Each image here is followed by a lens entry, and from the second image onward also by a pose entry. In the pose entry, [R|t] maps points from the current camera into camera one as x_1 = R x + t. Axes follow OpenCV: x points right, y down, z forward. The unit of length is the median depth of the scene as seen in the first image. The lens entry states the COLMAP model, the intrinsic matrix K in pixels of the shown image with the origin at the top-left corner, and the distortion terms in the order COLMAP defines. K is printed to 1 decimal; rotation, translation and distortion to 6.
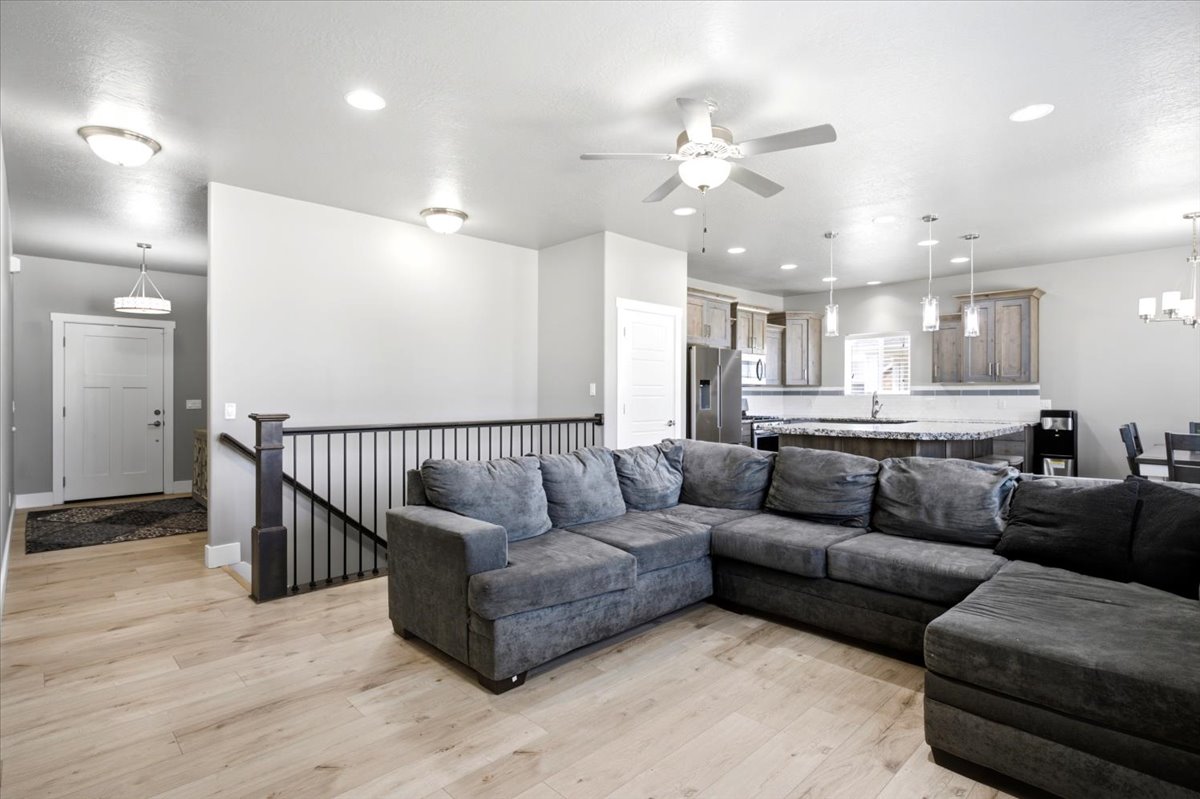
lens RADIAL K [[581.7, 0, 597.5], [0, 581.7, 392.7], [0, 0, 1]] dist [-0.004795, 0.000010]
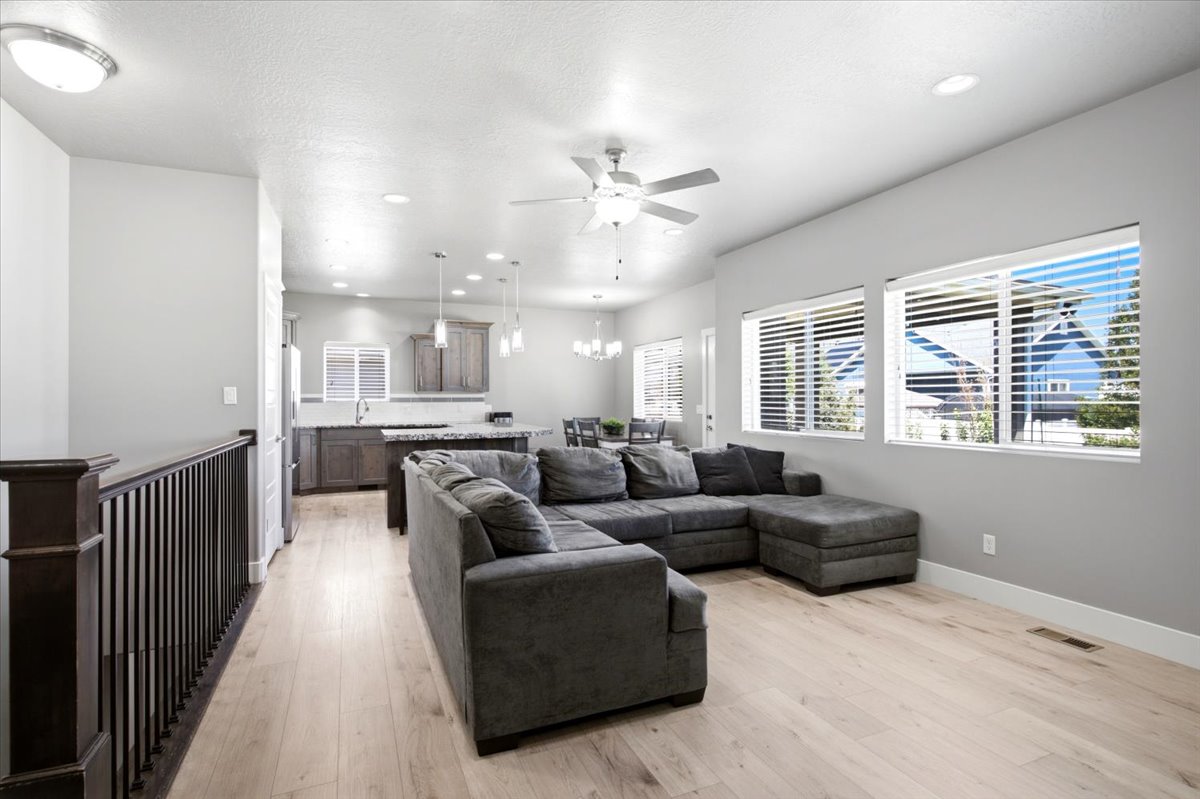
lens RADIAL K [[581.7, 0, 589.9], [0, 581.7, 393.6], [0, 0, 1]] dist [-0.004795, 0.000010]
pose [[0.371211, 0.010624, 0.928488, -0.447199], [-0.002262, 0.999942, -0.010537, -0.001068], [-0.928546, 0.001812, 0.371214, 0.303707]]
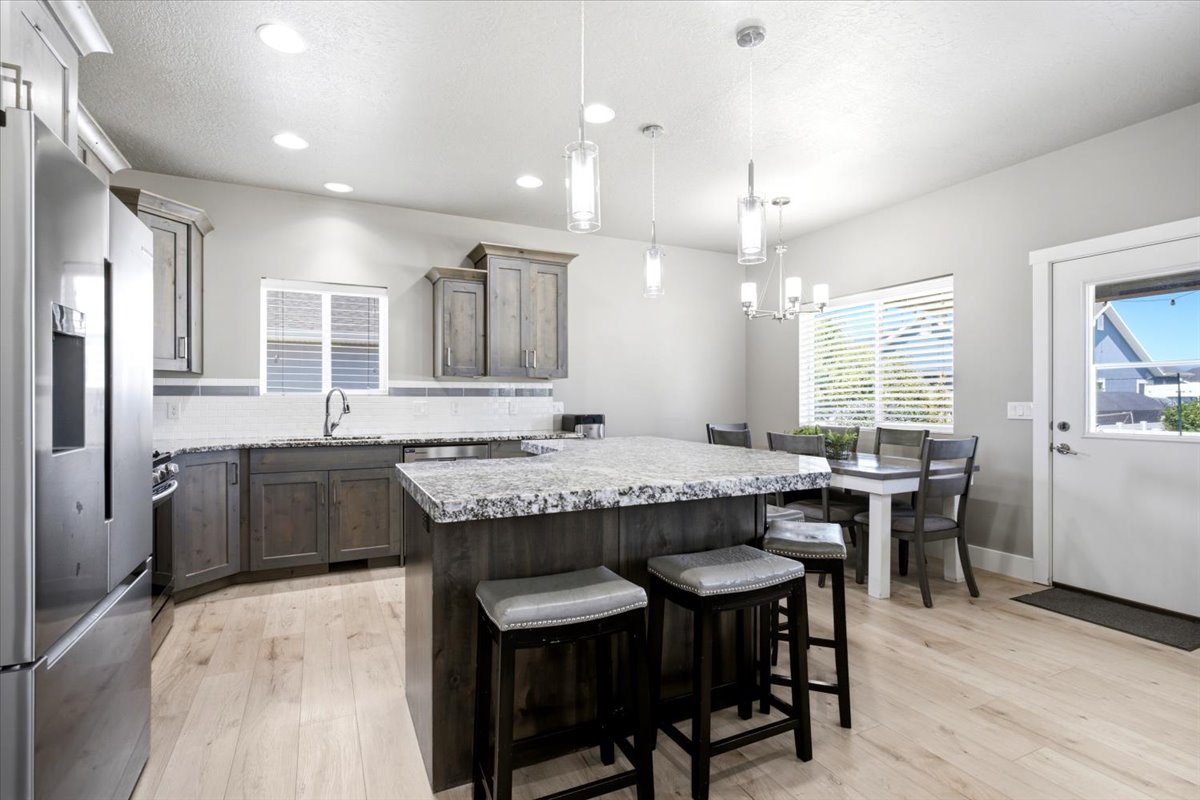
lens RADIAL K [[581.7, 0, 602.4], [0, 581.7, 398.7], [0, 0, 1]] dist [-0.004795, 0.000010]
pose [[0.307051, 0.003727, 0.951686, 0.045649], [-0.005160, 0.999984, -0.002251, 0.009777], [-0.951679, -0.004219, 0.307065, 0.779403]]
